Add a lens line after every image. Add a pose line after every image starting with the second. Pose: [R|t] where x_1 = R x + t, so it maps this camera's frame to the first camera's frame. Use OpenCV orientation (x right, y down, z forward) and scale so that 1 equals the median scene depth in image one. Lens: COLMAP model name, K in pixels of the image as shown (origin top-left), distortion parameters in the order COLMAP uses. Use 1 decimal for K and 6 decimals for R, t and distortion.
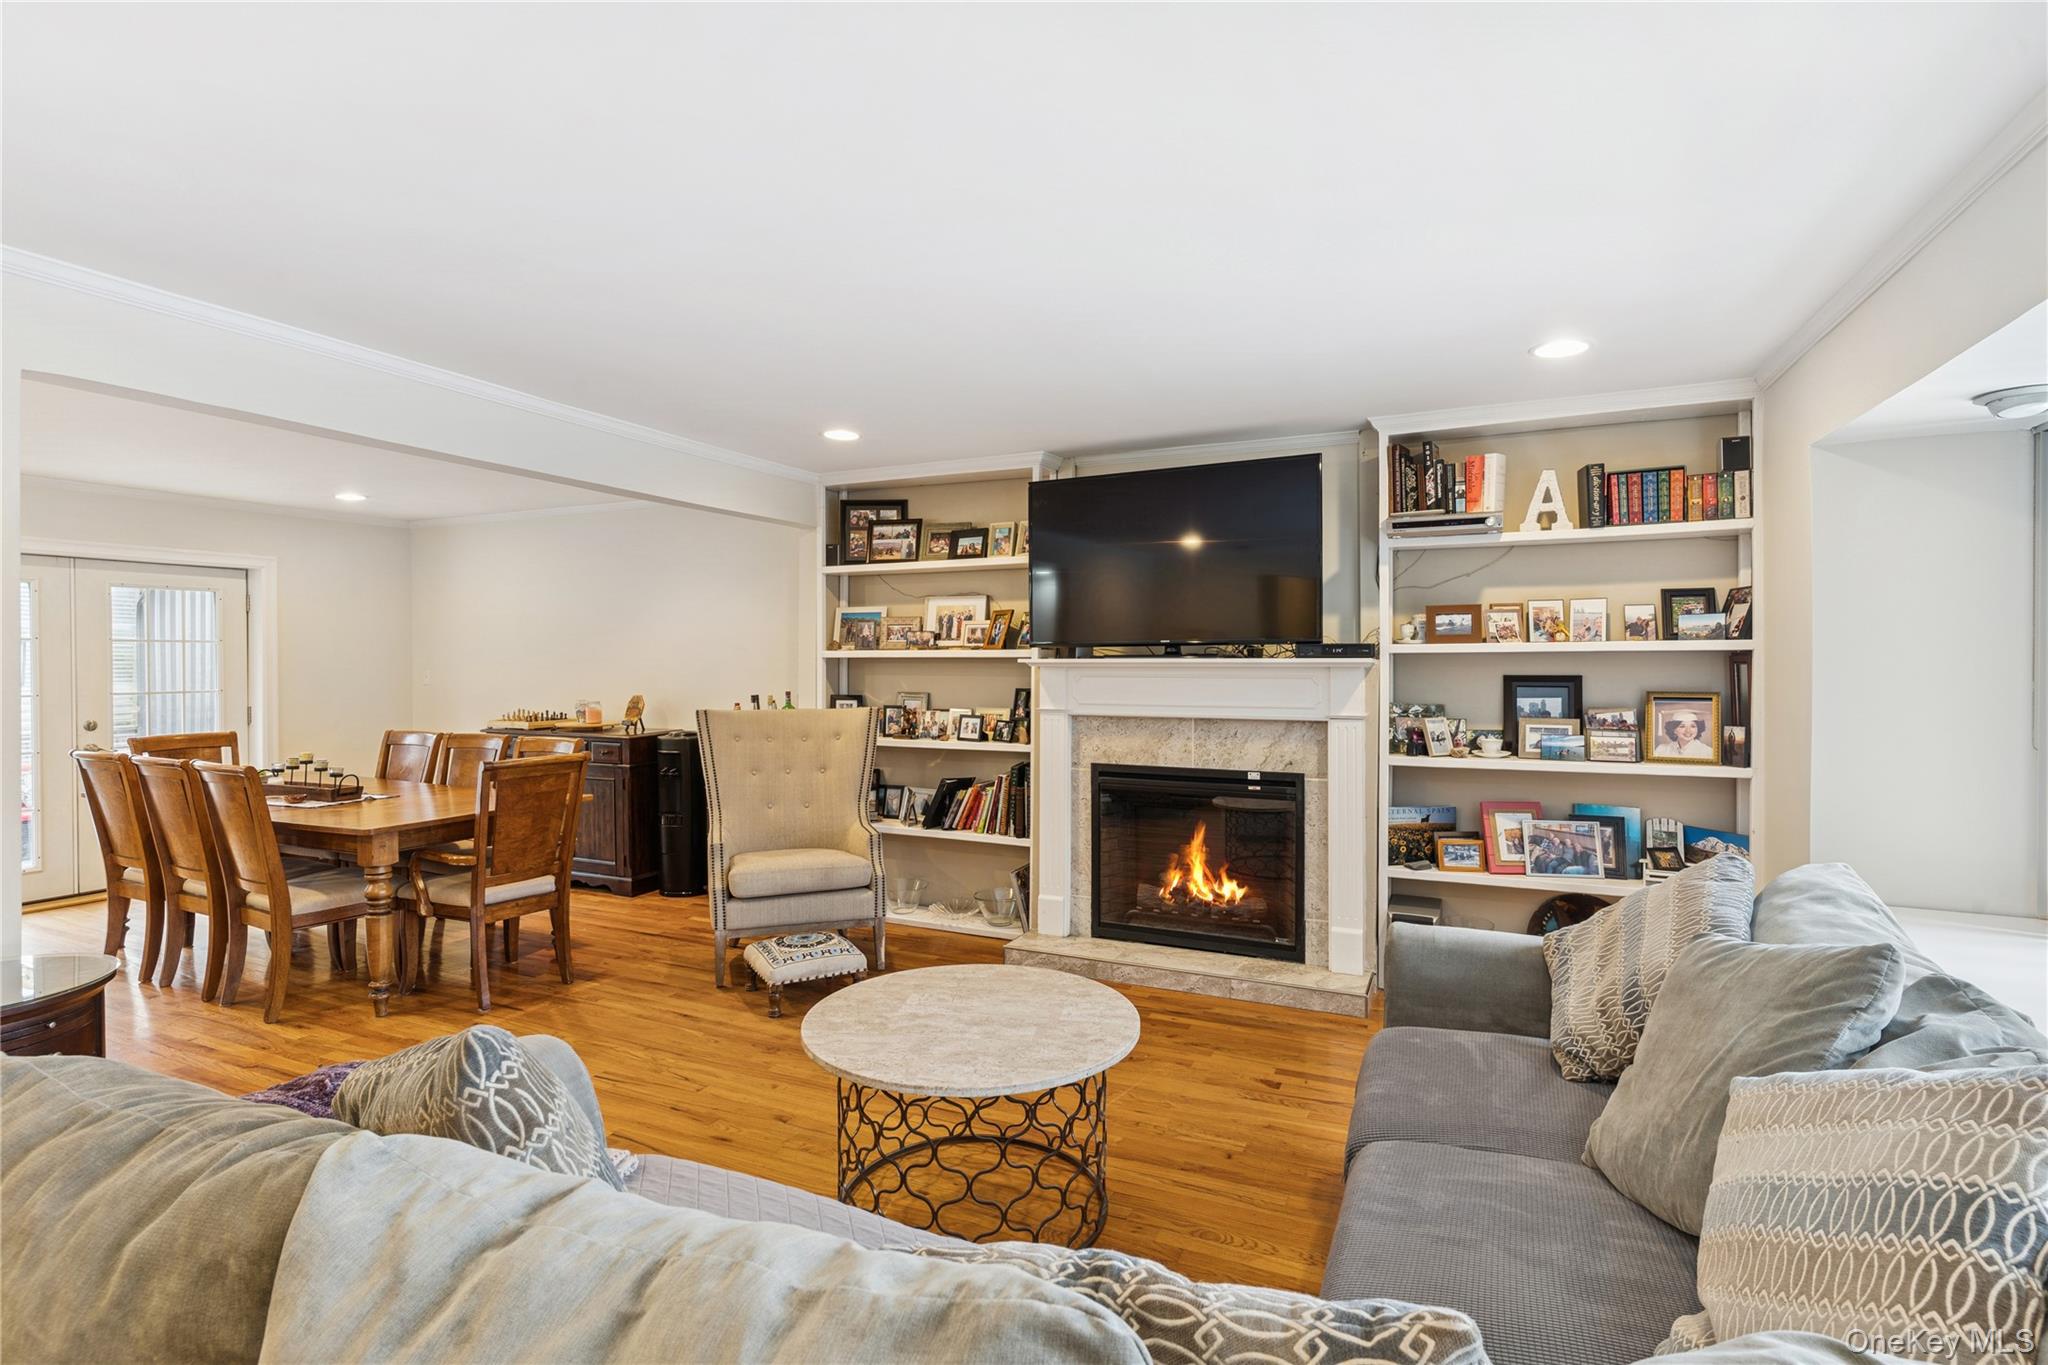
lens RADIAL K [[983.6, 0, 1030.8], [0, 983.6, 673.1], [0, 0, 1]] dist [0.000083, -0.000817]
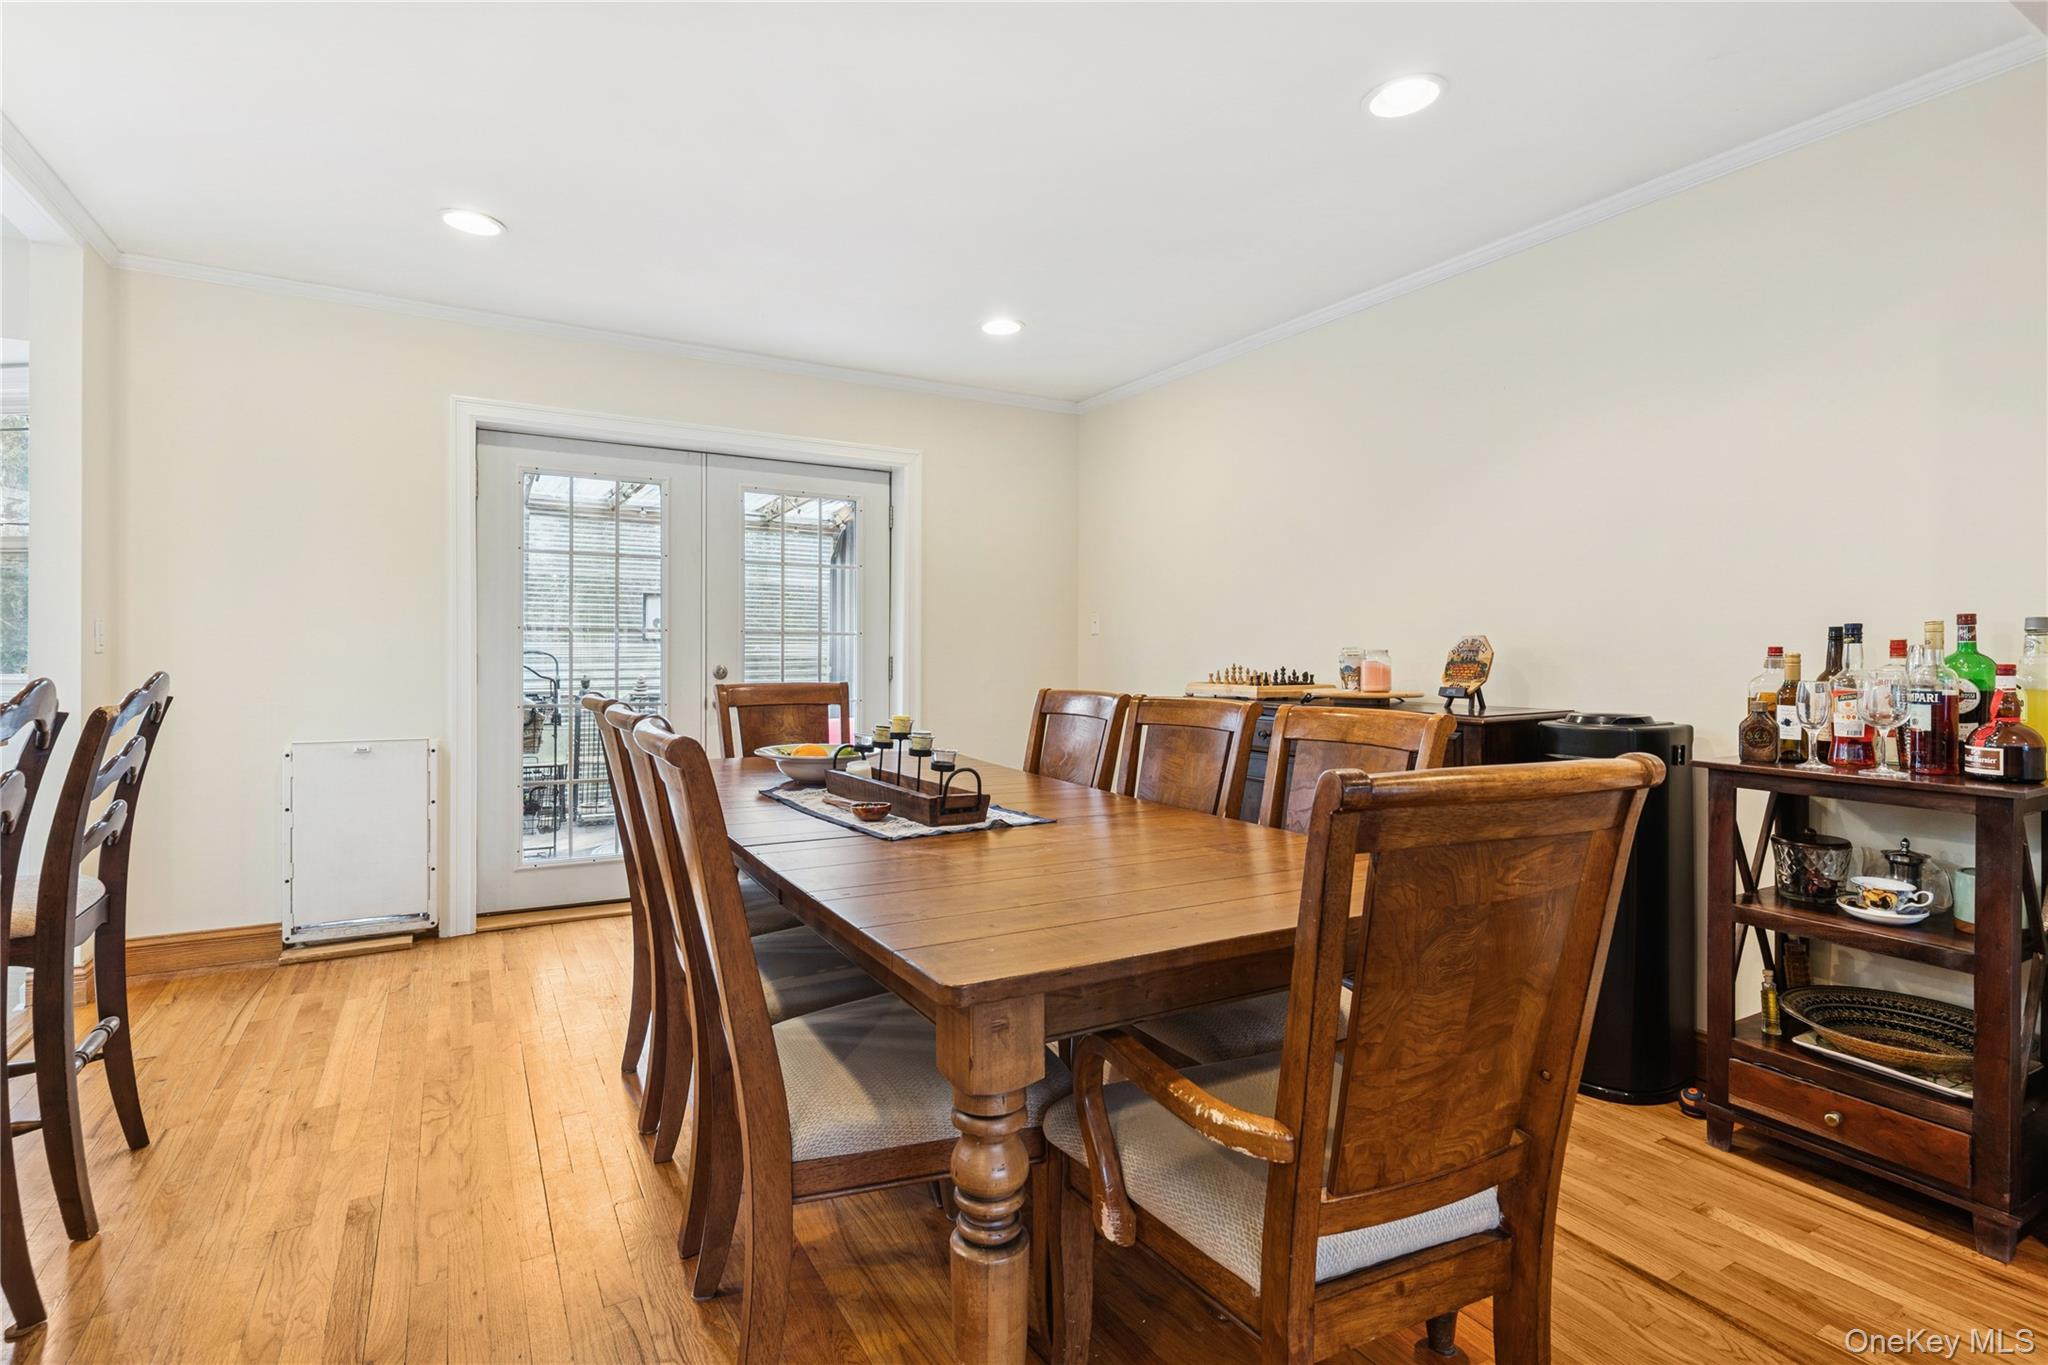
lens RADIAL K [[983.6, 0, 1020.2], [0, 983.6, 670.4], [0, 0, 1]] dist [0.000083, -0.000817]
pose [[0.817121, 0.017318, -0.576206, -0.354054], [-0.017423, 0.999834, 0.005342, 0.047724], [0.576203, 0.005674, 0.817287, 0.555083]]
